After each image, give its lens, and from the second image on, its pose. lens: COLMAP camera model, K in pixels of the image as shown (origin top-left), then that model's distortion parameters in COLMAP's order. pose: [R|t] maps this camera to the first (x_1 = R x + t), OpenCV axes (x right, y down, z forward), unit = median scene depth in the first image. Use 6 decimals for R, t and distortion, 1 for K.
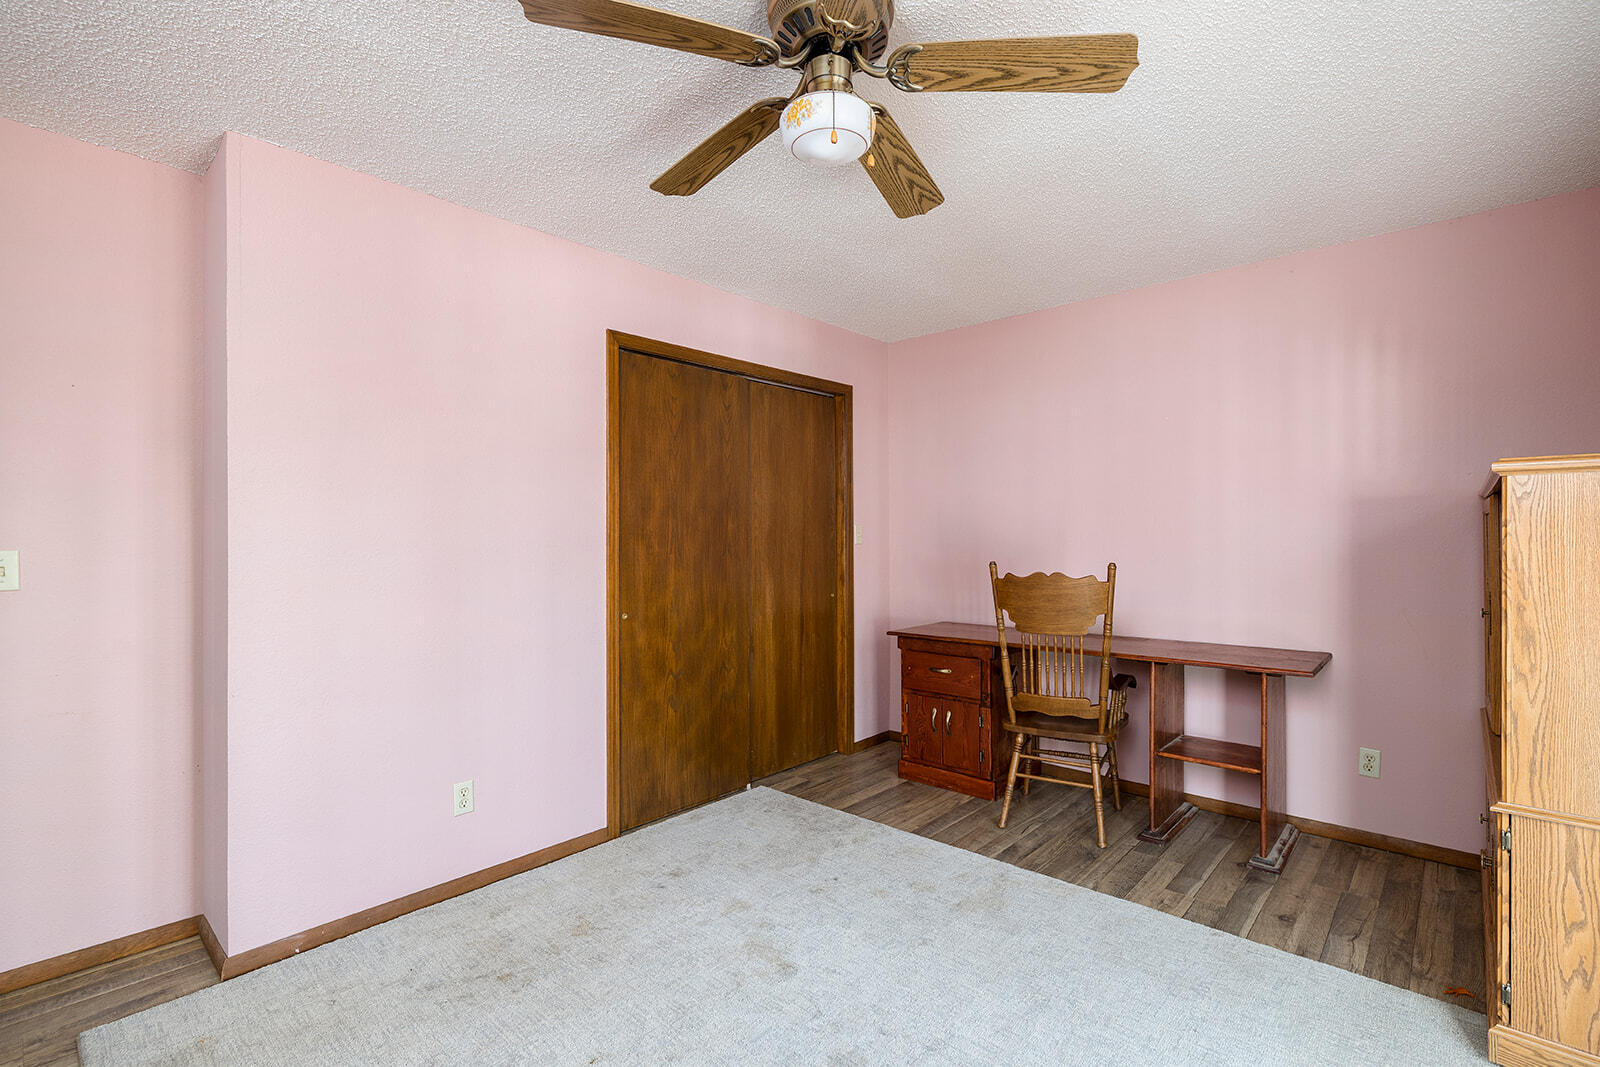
lens RADIAL K [[731.3, 0, 800.2], [0, 731.3, 533.4], [0, 0, 1]] dist [-0.001792, 0.000138]
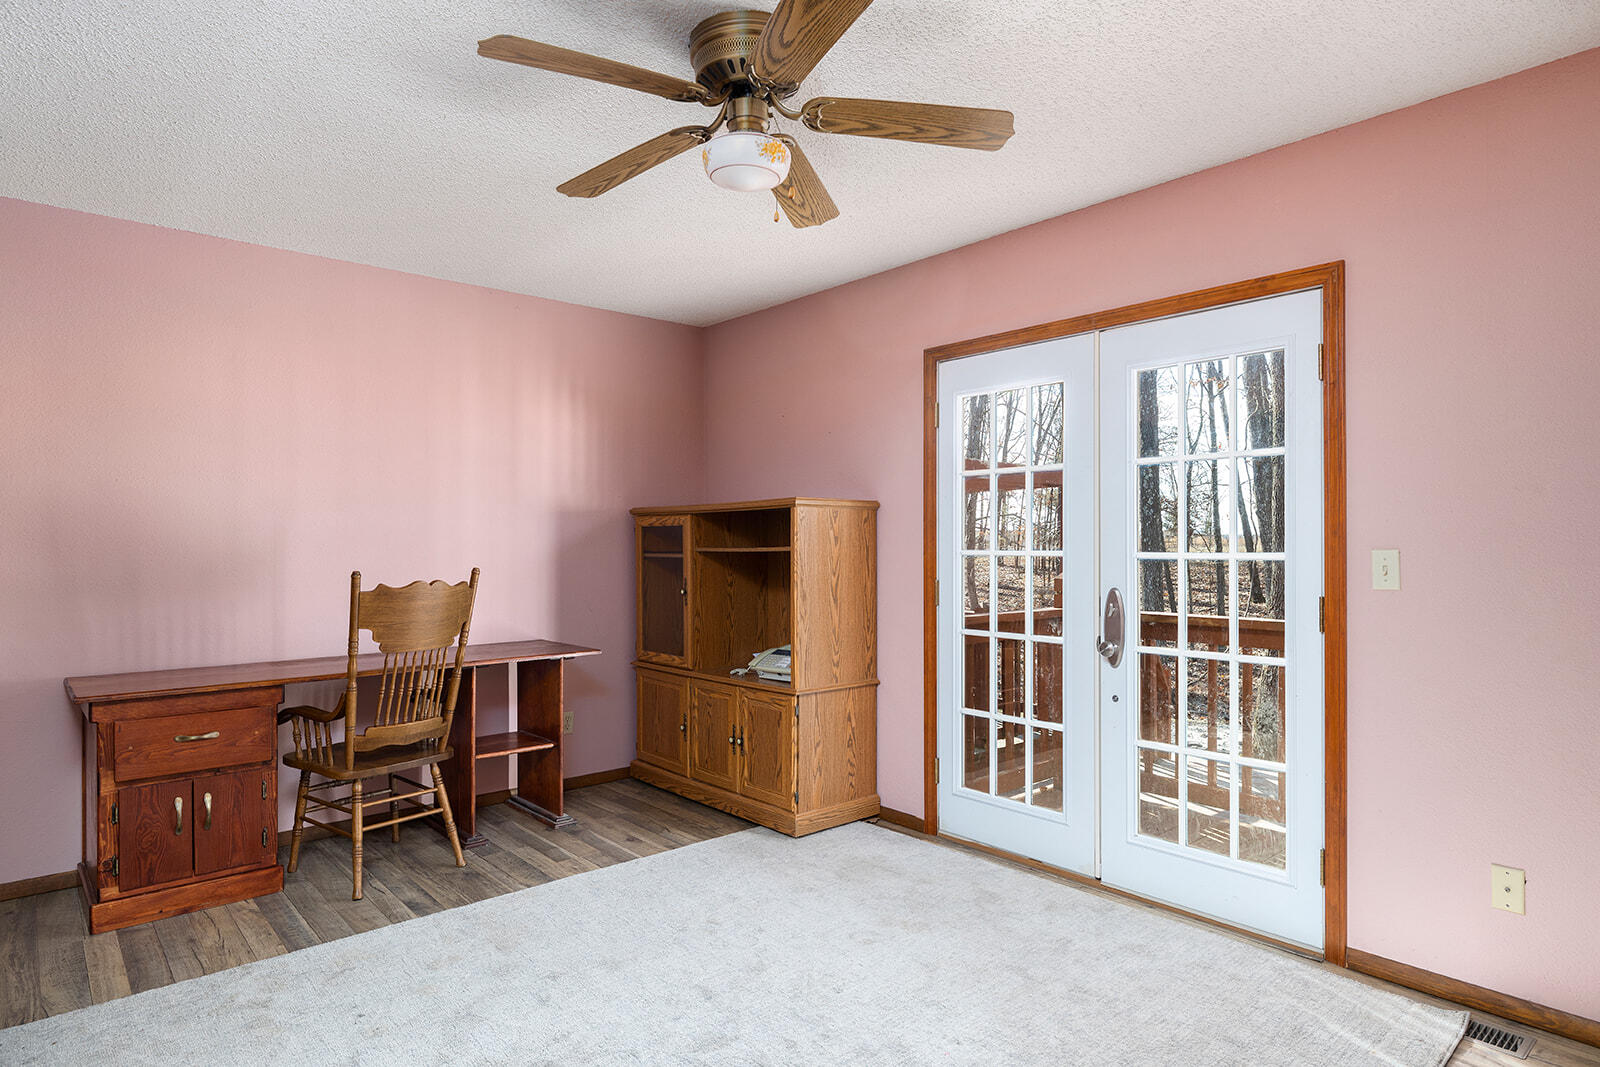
lens RADIAL K [[910.9, 0, 800.2], [0, 910.9, 538.3], [0, 0, 1]] dist [0.002845, 0.001300]
pose [[0.119991, 0.006651, 0.992753, -0.727128], [-0.002401, 0.999977, -0.006409, 0.007983], [-0.992772, -0.001615, 0.120004, 0.423006]]
